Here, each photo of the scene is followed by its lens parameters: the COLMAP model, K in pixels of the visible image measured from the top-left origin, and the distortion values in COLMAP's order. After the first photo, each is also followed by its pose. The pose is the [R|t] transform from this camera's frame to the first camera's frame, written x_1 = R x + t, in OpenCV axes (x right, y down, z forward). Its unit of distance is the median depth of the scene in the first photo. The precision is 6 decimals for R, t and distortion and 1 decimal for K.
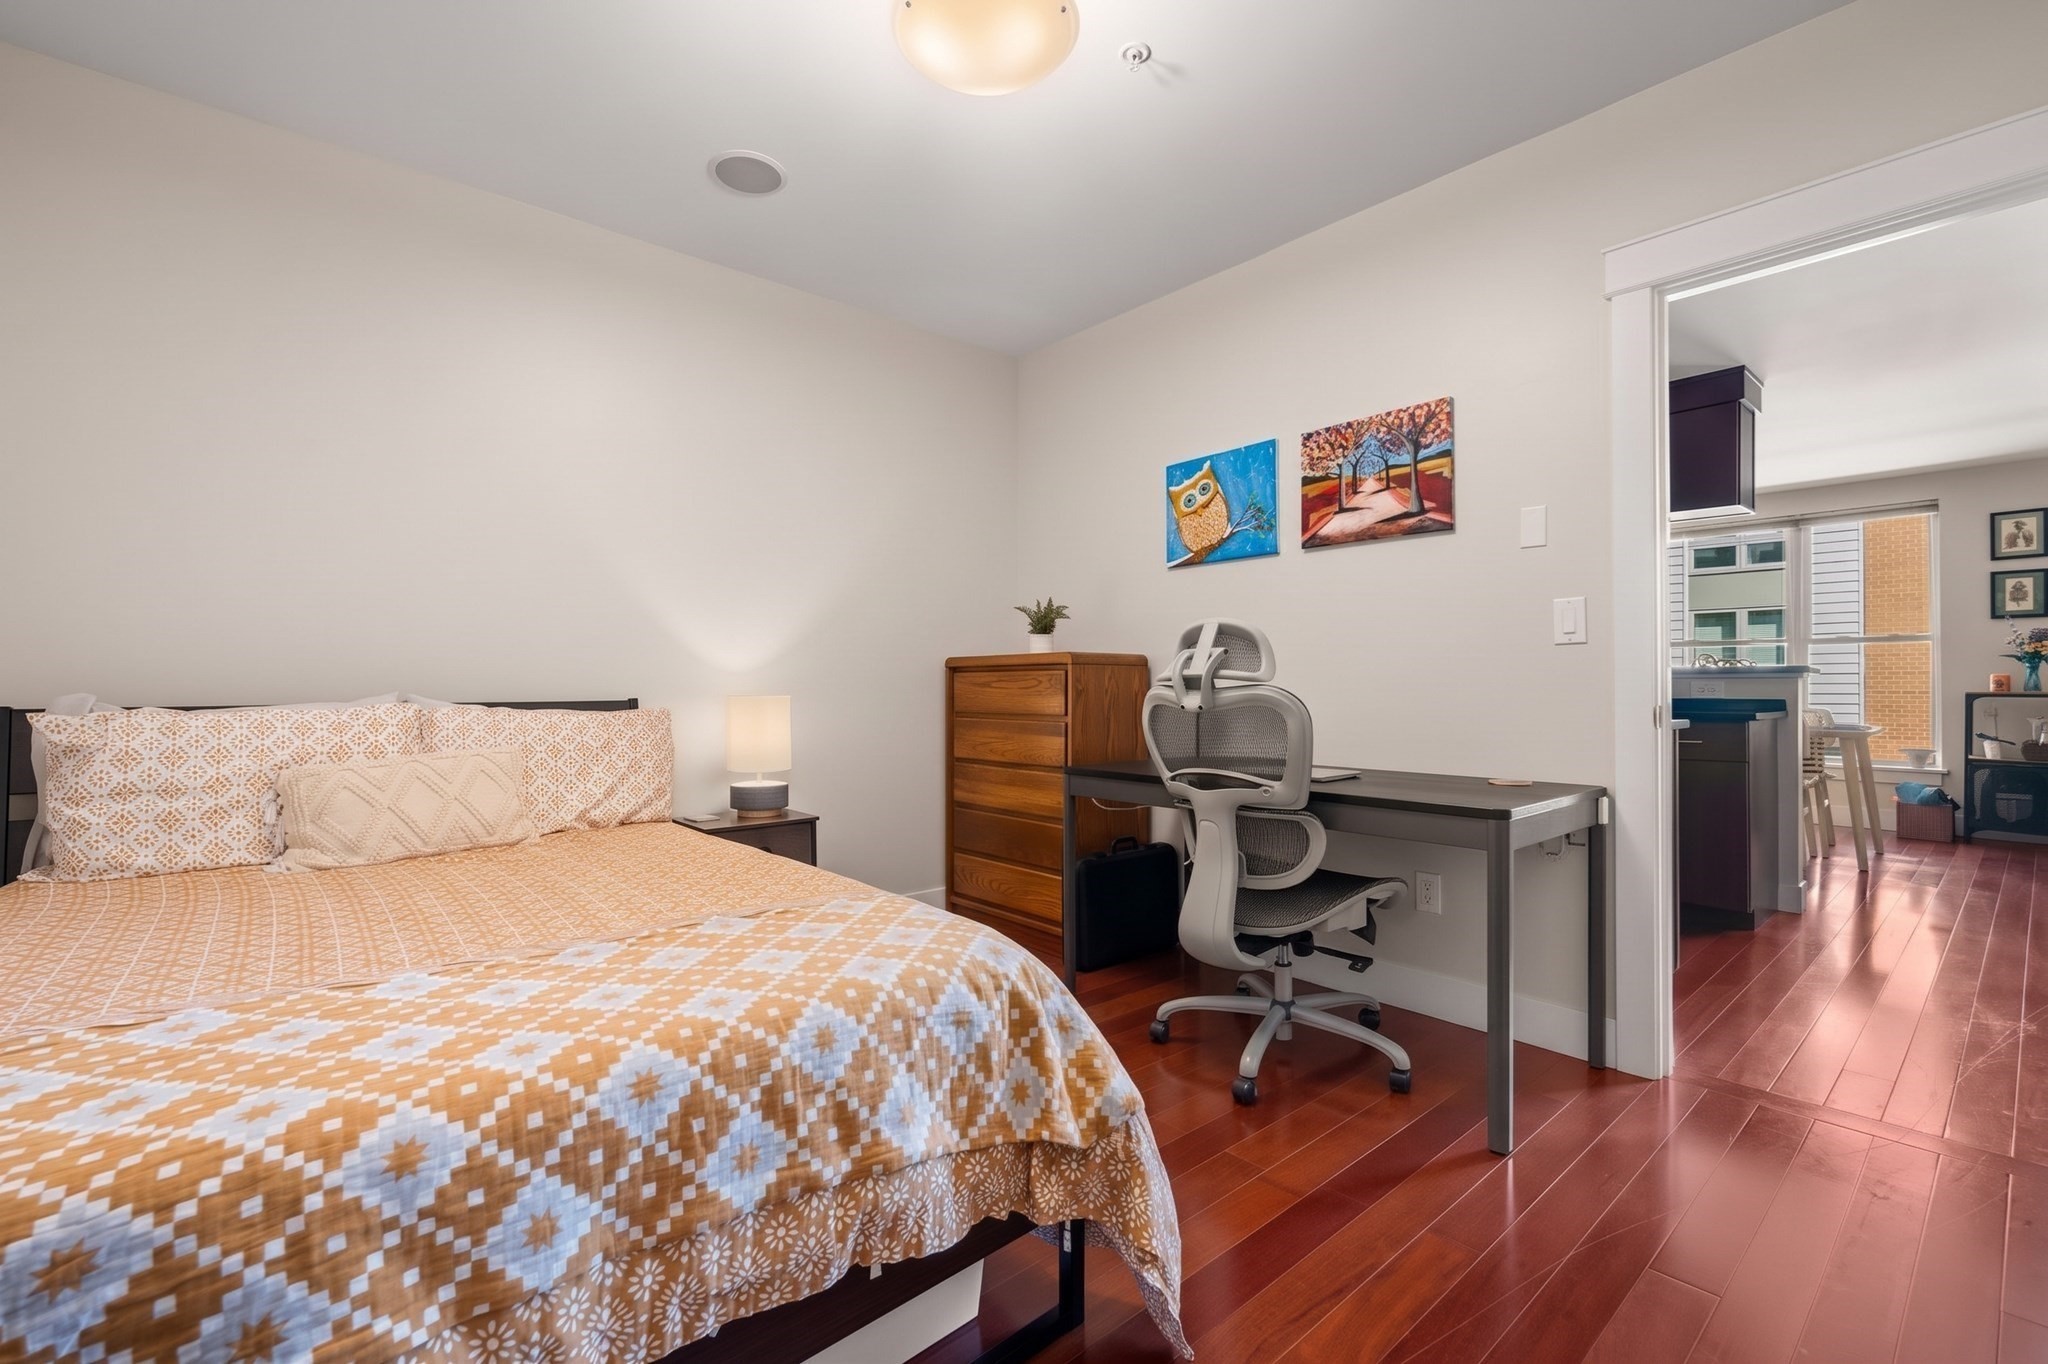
lens RADIAL K [[860.4, 0, 1038.8], [0, 860.4, 687.3], [0, 0, 1]] dist [-0.002367, -0.000074]
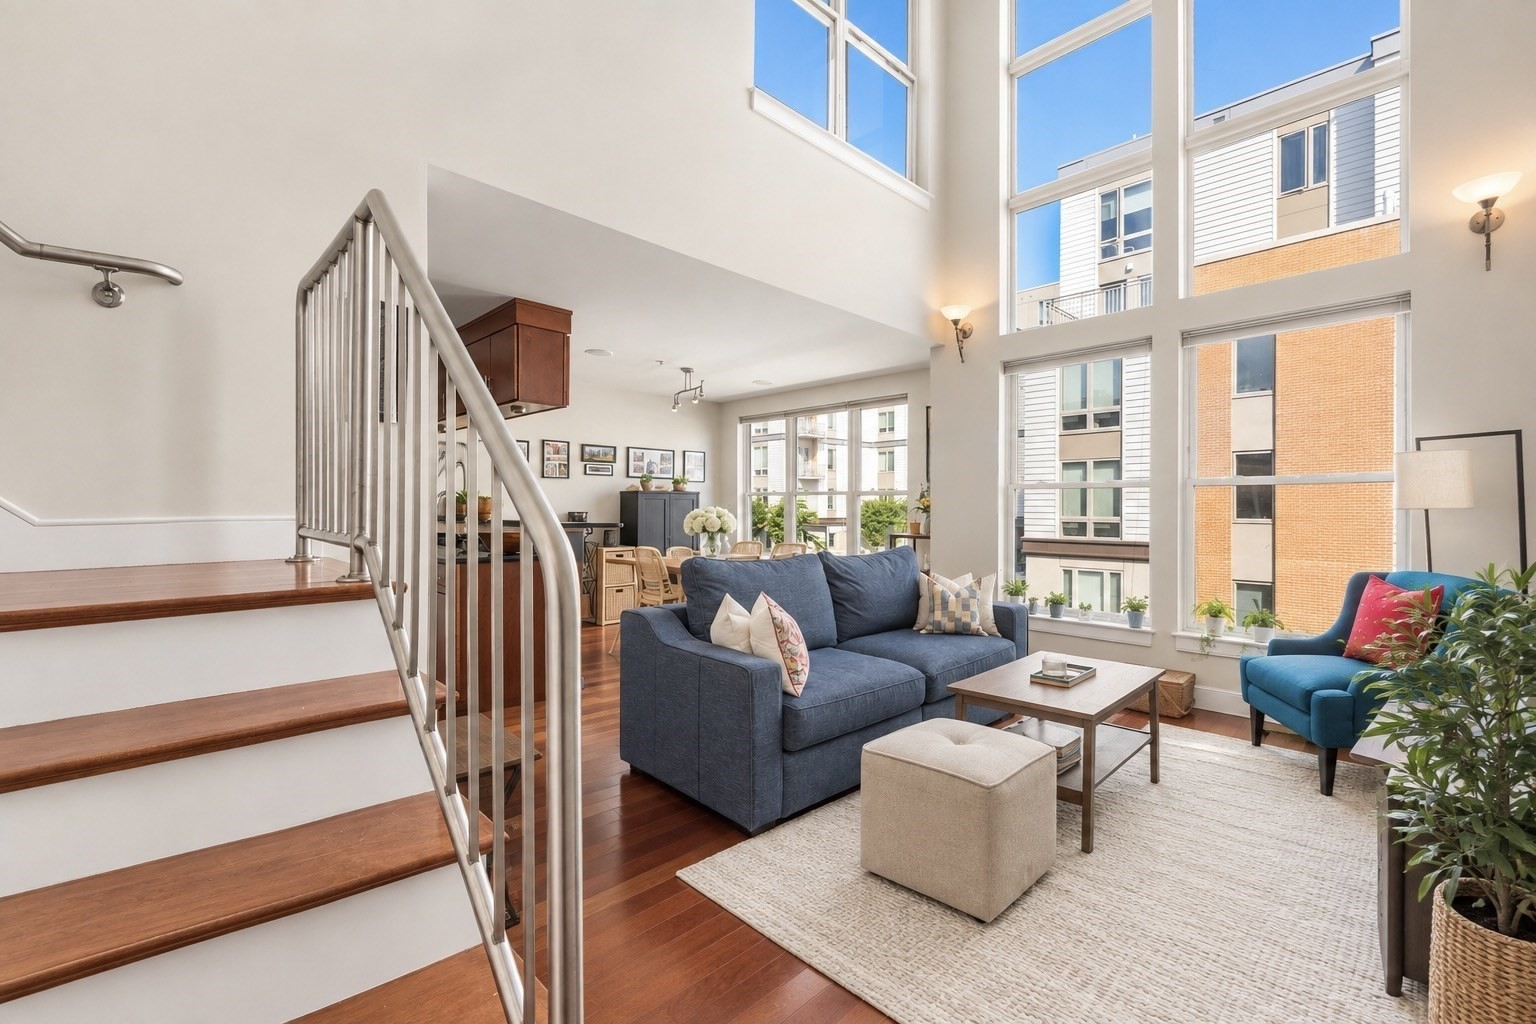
lens RADIAL K [[645.3, 0, 761.1], [0, 645.3, 510.4], [0, 0, 1]] dist [-0.002367, -0.000074]
pose [[0.998748, 0.009178, 0.049168, 0.800168], [-0.009490, 0.999936, 0.006109, -0.033773], [-0.049109, -0.006568, 0.998772, -0.054296]]
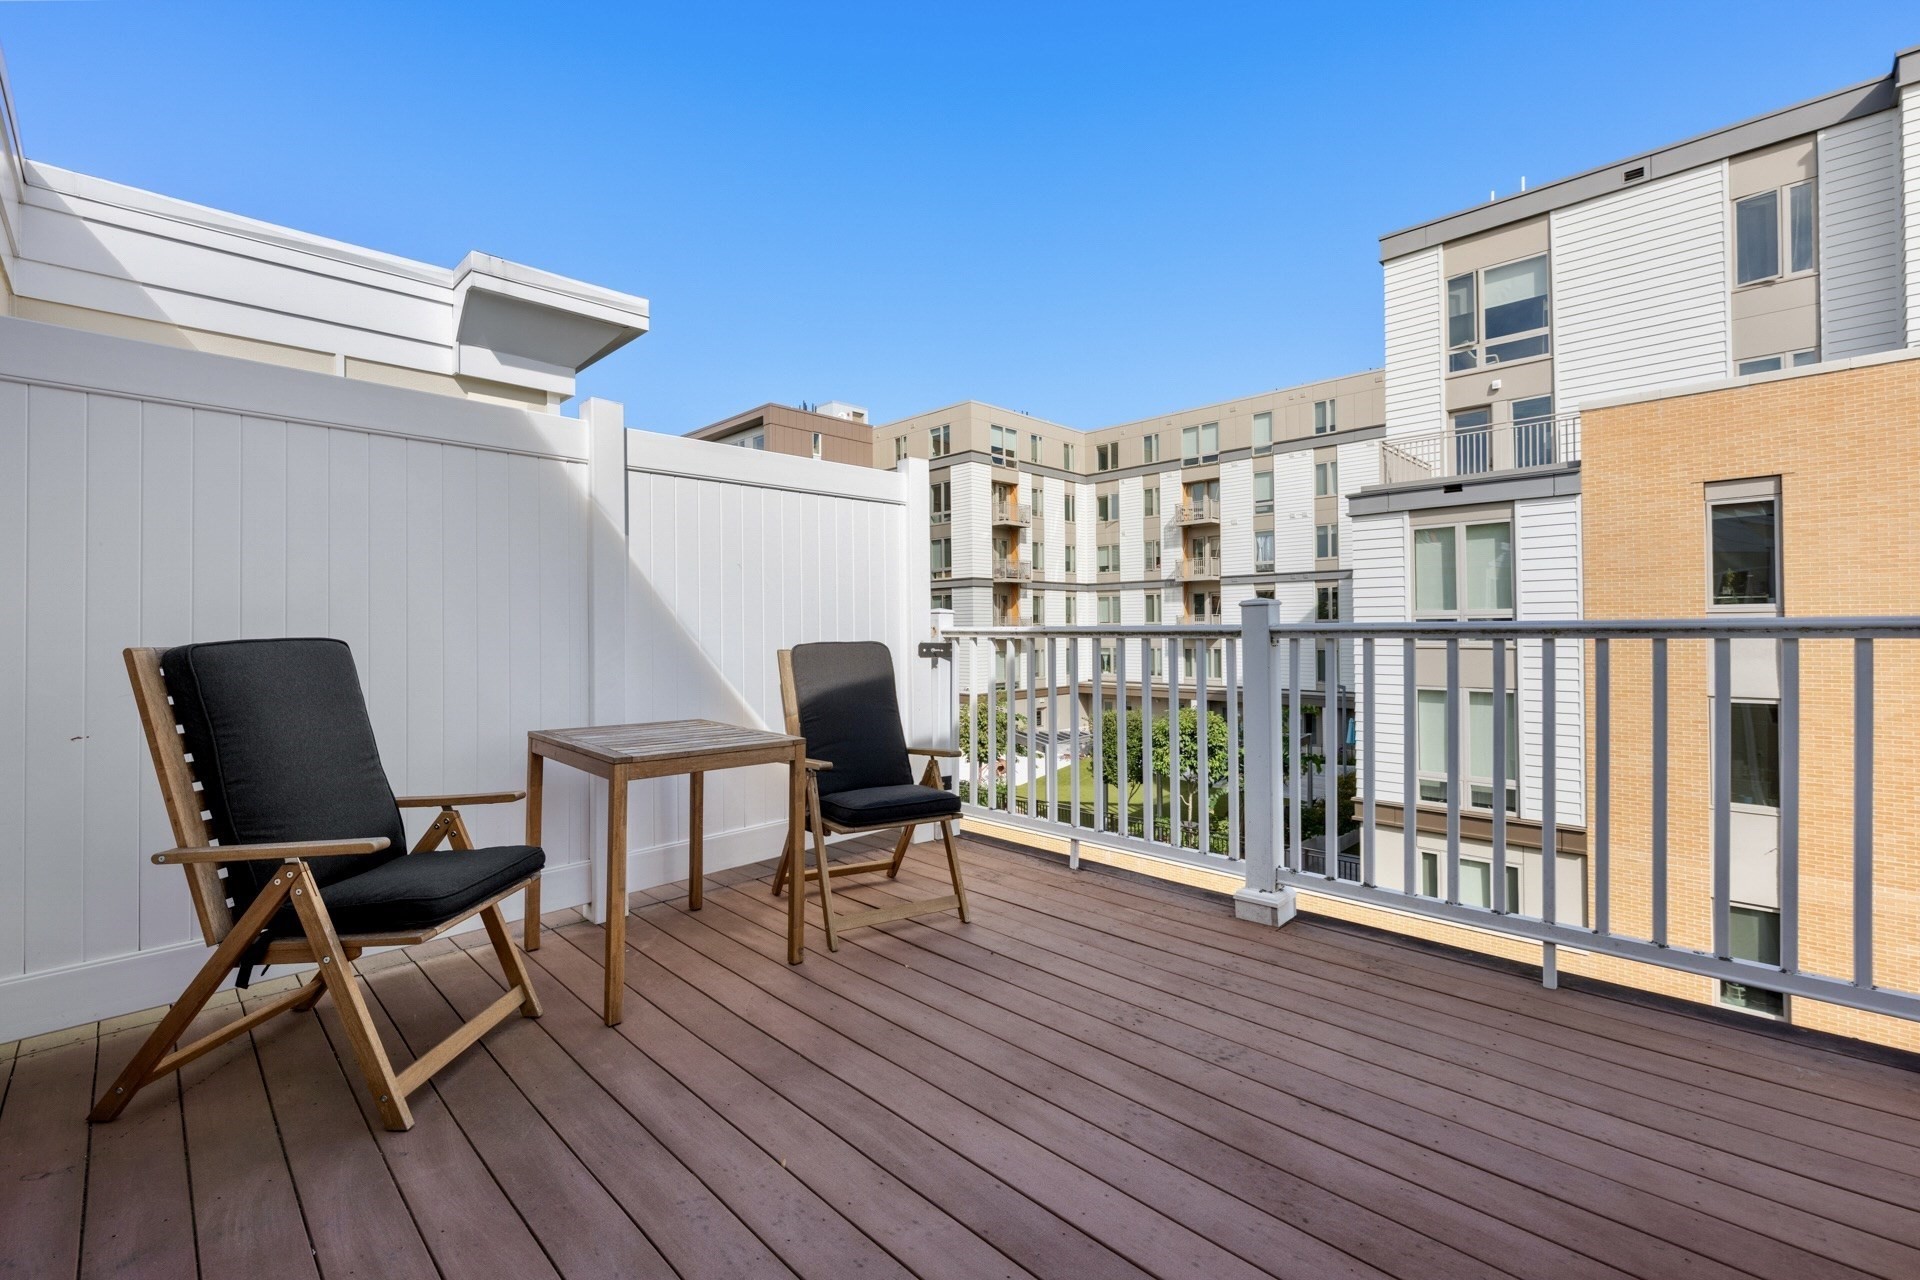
lens RADIAL K [[805.5, 0, 963.7], [0, 805.5, 624.5], [0, 0, 1]] dist [-0.002423, -0.000431]
pose [[0.996505, -0.003161, 0.083477, 0.748059], [0.003824, 0.999962, -0.007777, -0.522341], [-0.083450, 0.008069, 0.996479, 0.666349]]
